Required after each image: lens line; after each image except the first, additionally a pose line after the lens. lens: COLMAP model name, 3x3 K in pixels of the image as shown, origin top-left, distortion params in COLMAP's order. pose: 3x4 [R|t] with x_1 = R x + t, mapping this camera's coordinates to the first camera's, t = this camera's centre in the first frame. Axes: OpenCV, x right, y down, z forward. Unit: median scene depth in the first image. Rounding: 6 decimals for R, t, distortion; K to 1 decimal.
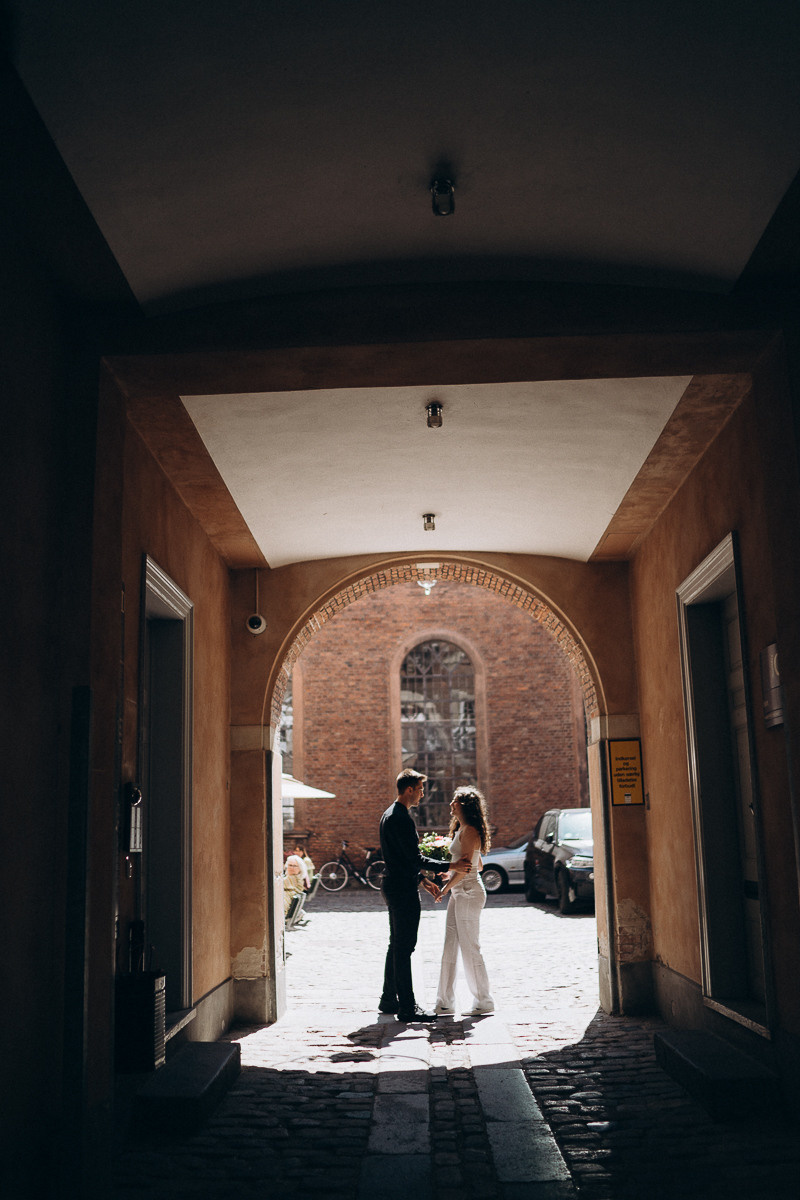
lens RADIAL K [[1160.1, 0, 305.8], [0, 1160.1, 572.6], [0, 0, 1]] dist [-0.096009, 0.226572]
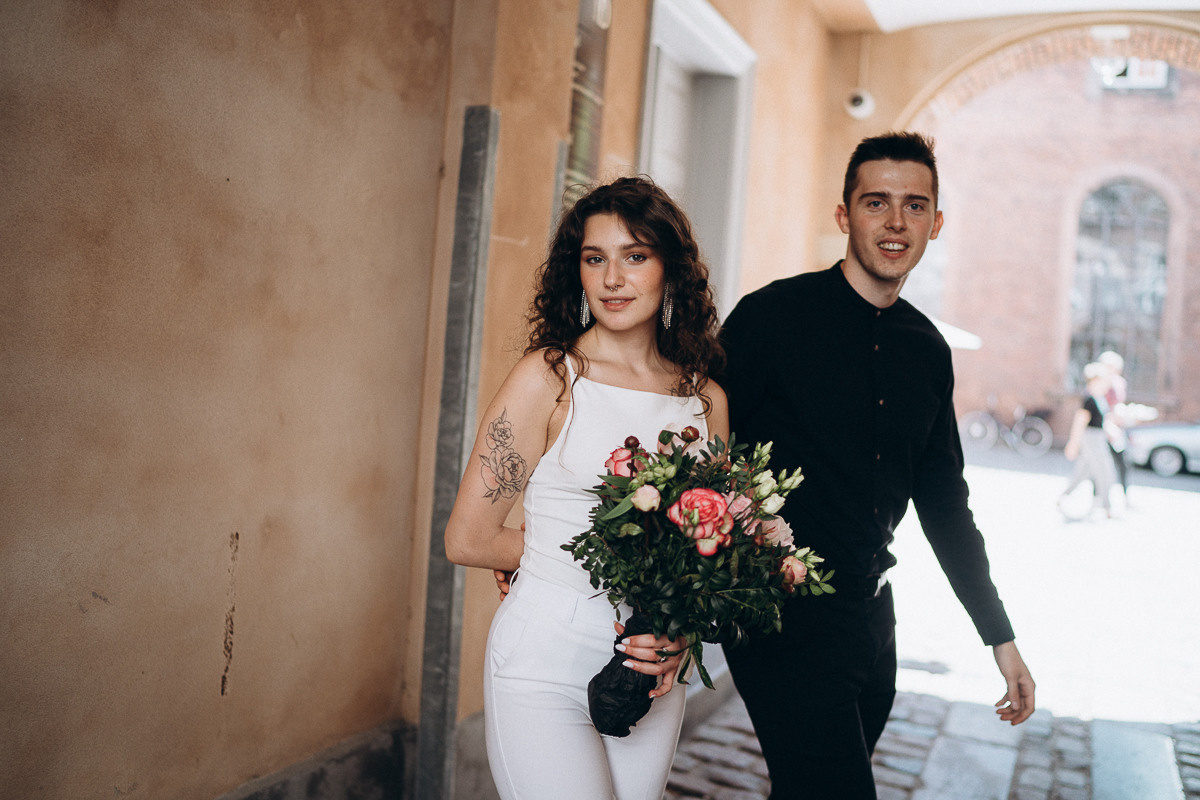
lens RADIAL K [[1160.1, 0, 597.8], [0, 1160.1, 304.6], [0, 0, 1]] dist [-0.096009, 0.226572]
pose [[0.946667, 0.089074, -0.309657, 0.056023], [-0.035749, 0.984132, 0.173797, 0.065834], [0.320224, -0.153458, 0.934830, 0.286632]]
